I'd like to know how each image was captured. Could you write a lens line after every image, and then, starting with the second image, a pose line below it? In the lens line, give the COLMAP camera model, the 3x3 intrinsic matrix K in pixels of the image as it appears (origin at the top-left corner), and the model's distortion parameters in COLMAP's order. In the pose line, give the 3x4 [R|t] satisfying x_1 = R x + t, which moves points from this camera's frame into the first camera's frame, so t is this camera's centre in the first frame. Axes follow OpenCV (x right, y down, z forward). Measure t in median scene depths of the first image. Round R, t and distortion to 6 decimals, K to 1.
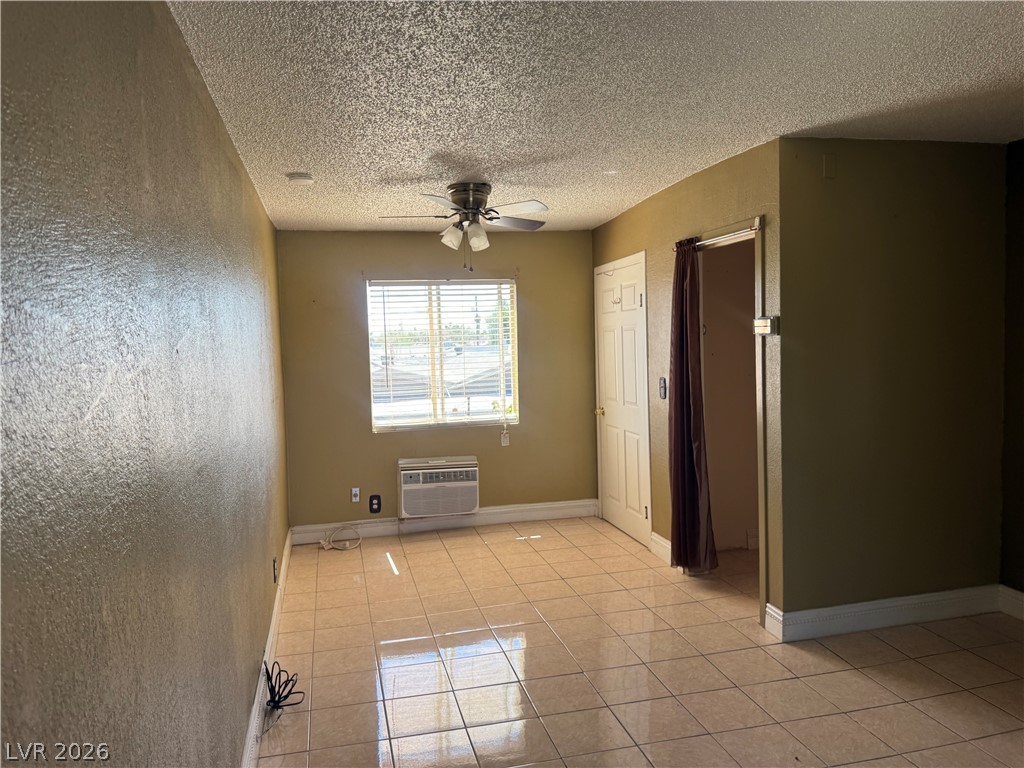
lens RADIAL K [[722.0, 0, 510.7], [0, 722.0, 382.9], [0, 0, 1]] dist [0.069318, -0.094872]
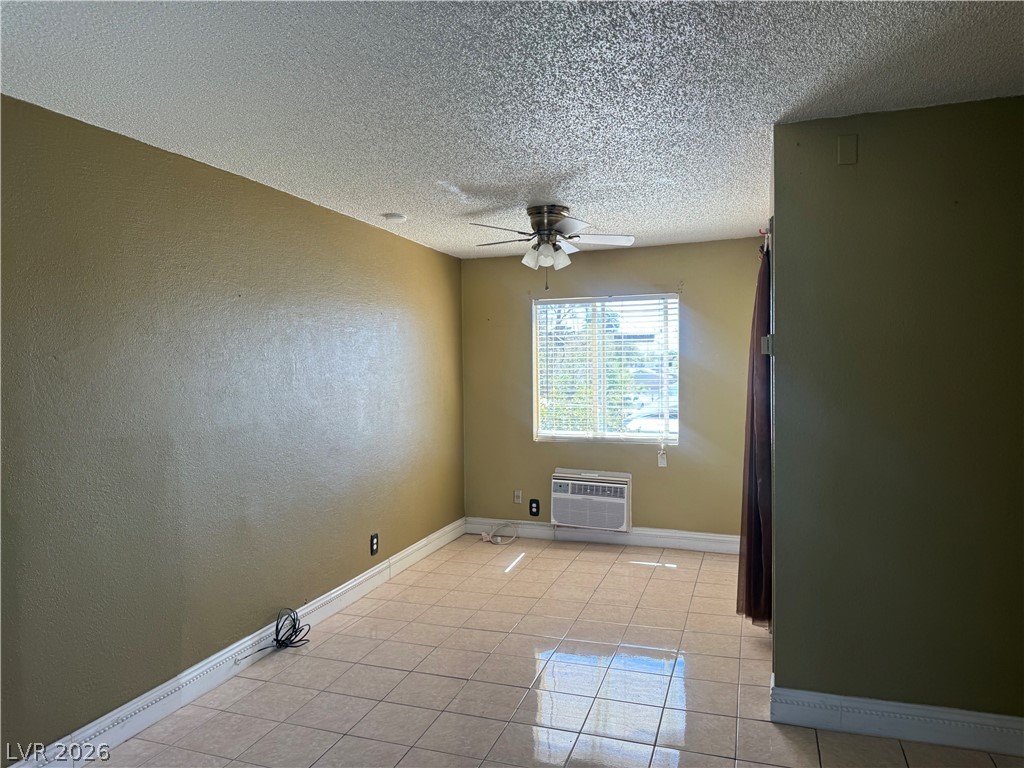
lens RADIAL K [[722.0, 0, 500.1], [0, 722.0, 384.5], [0, 0, 1]] dist [0.069318, -0.094872]
pose [[0.839690, 0.039920, -0.541597, 0.515530], [-0.049149, 0.998788, -0.002581, -0.013943], [0.540837, 0.028786, 0.840634, 0.105500]]
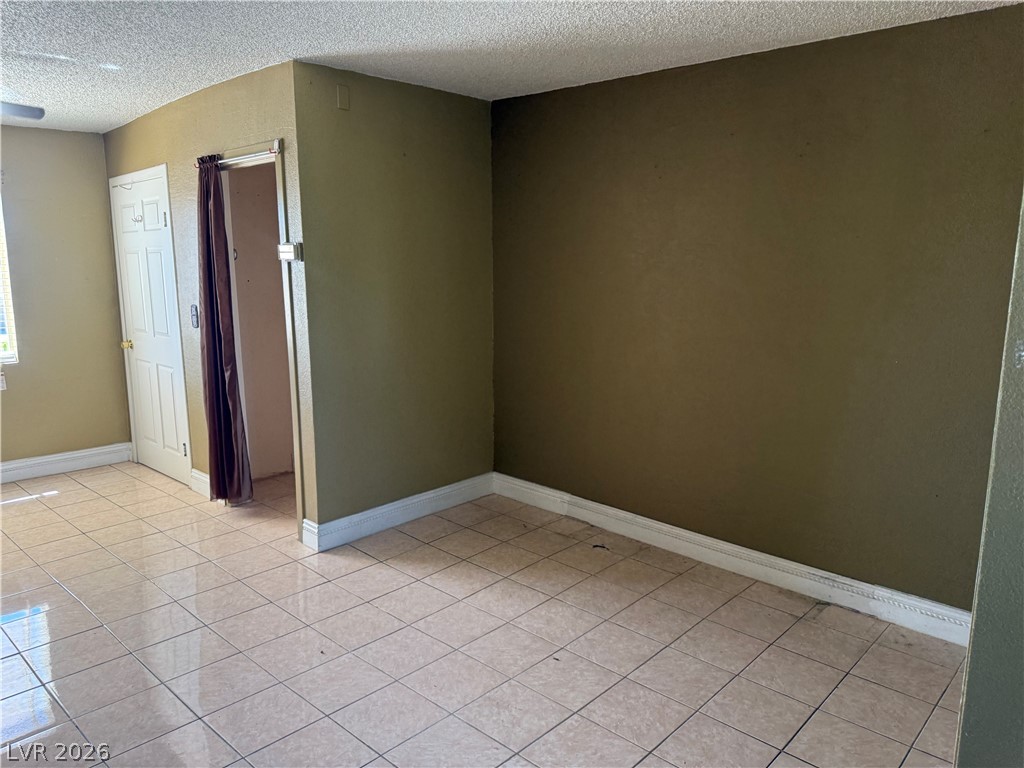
lens RADIAL K [[722.0, 0, 520.2], [0, 722.0, 383.5], [0, 0, 1]] dist [0.069318, -0.094872]
pose [[0.833220, -0.064266, 0.549194, 0.045731], [0.012152, 0.995111, 0.098009, 0.007959], [-0.552808, -0.074989, 0.829928, -0.027627]]
